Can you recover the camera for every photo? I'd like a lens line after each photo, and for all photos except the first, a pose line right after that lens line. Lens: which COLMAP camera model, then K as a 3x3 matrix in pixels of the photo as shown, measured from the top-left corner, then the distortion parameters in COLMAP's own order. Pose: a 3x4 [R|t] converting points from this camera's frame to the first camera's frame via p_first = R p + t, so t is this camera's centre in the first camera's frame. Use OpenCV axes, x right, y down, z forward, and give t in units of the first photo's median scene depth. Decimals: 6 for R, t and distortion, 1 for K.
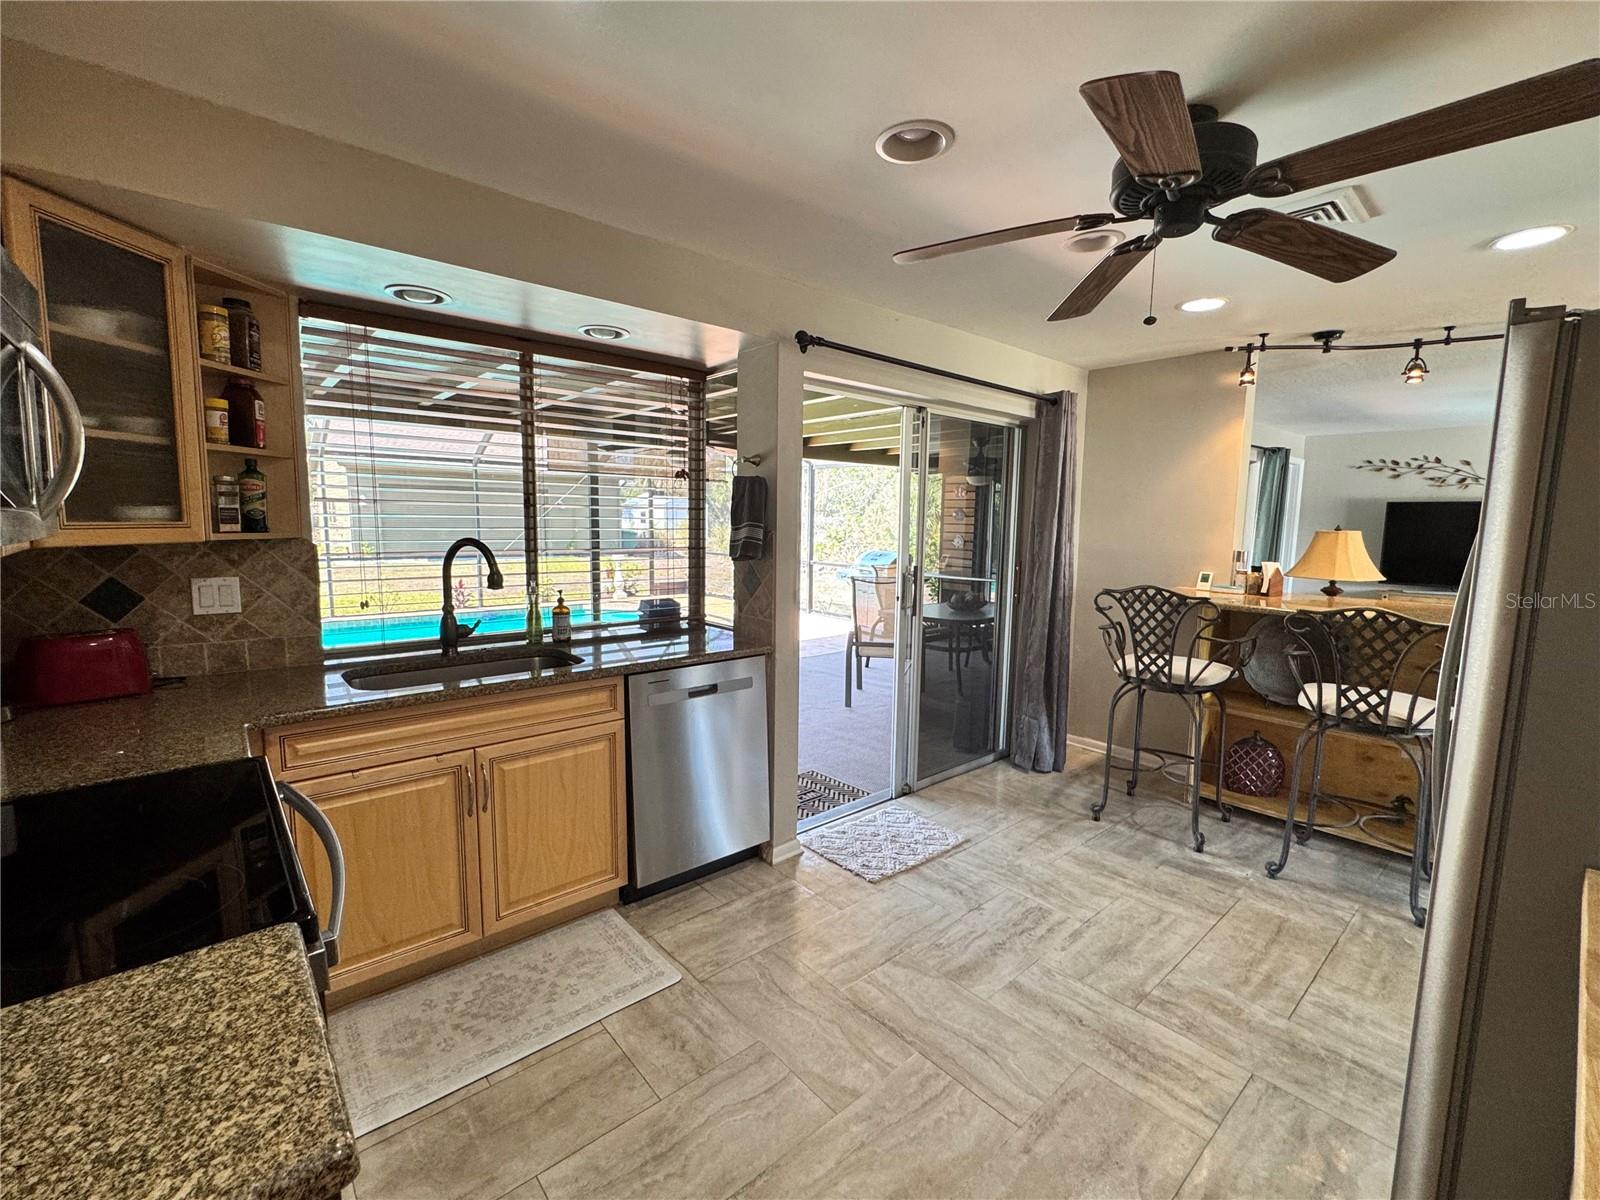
lens RADIAL K [[693.2, 0, 798.9], [0, 693.2, 599.9], [0, 0, 1]] dist [-0.005301, 0.000679]
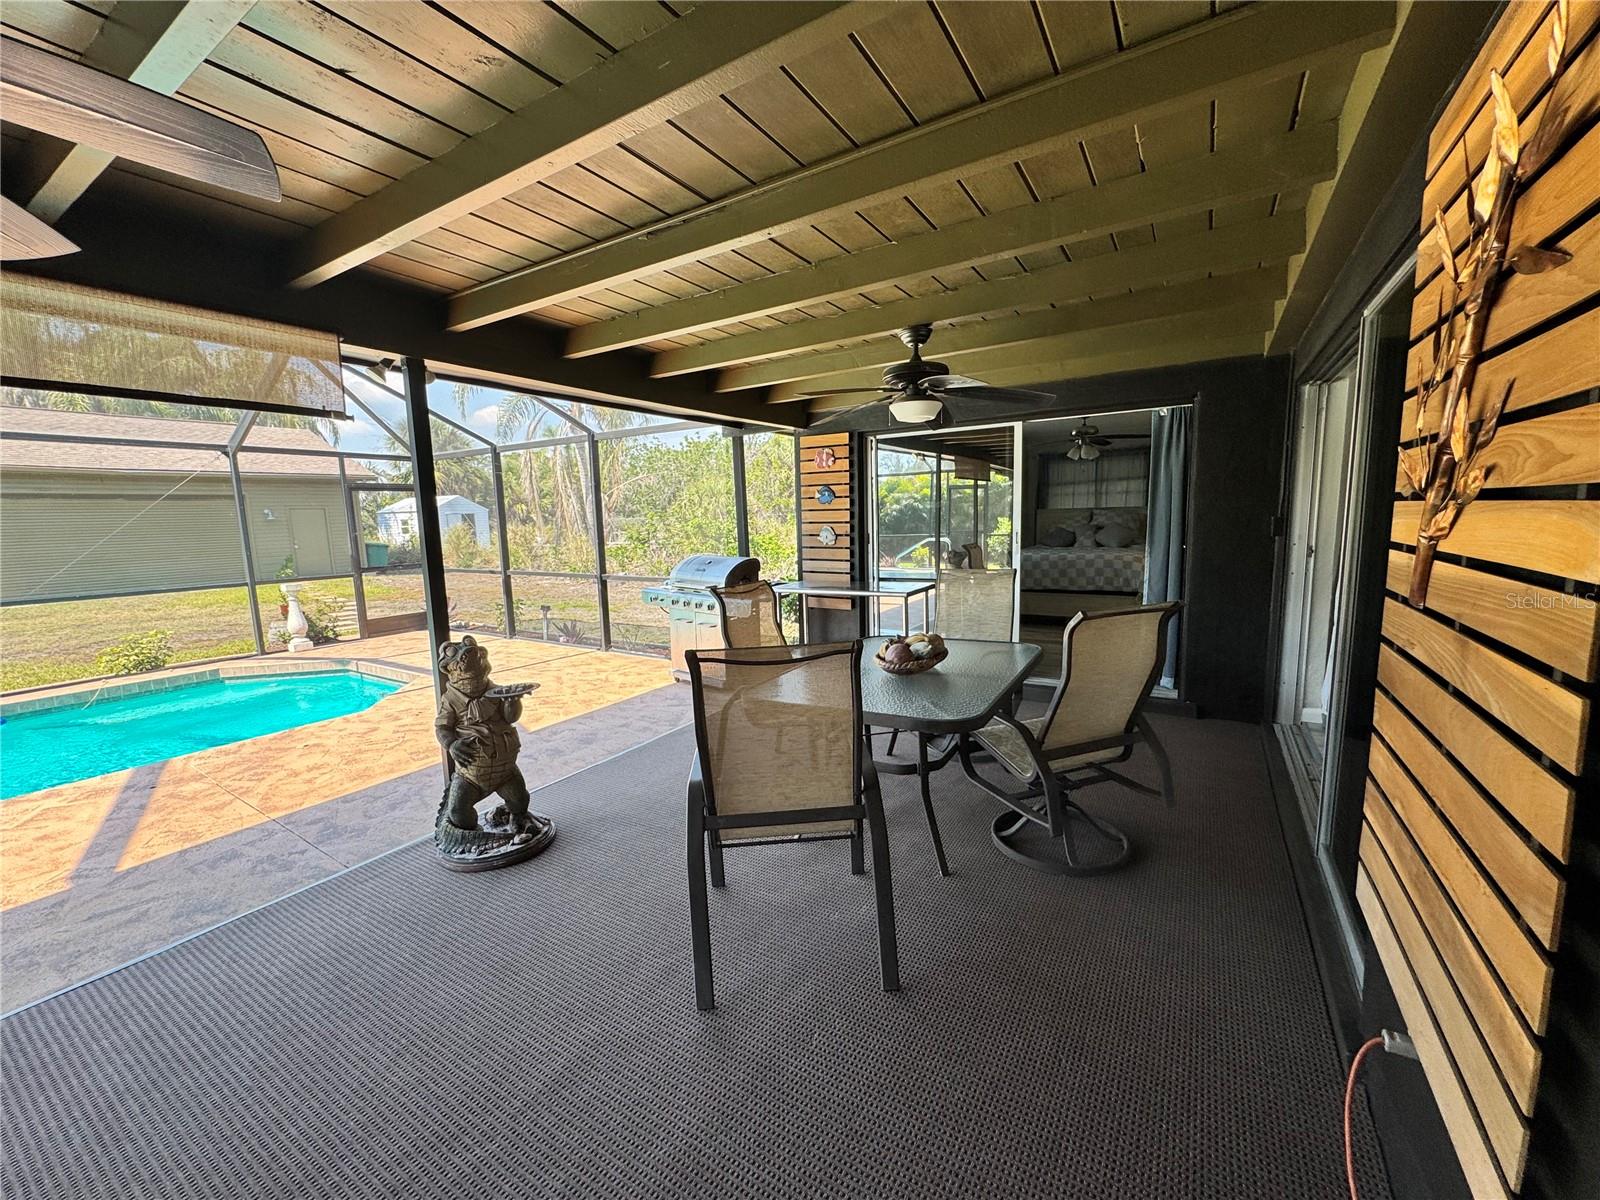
lens RADIAL K [[639.8, 0, 803.8], [0, 639.8, 605.2], [0, 0, 1]] dist [-0.000234, 0.000041]
pose [[0.952945, -0.080981, 0.292127, 0.024580], [0.075308, 0.996690, 0.030629, -0.038141], [-0.293641, -0.007189, 0.955889, 0.416307]]
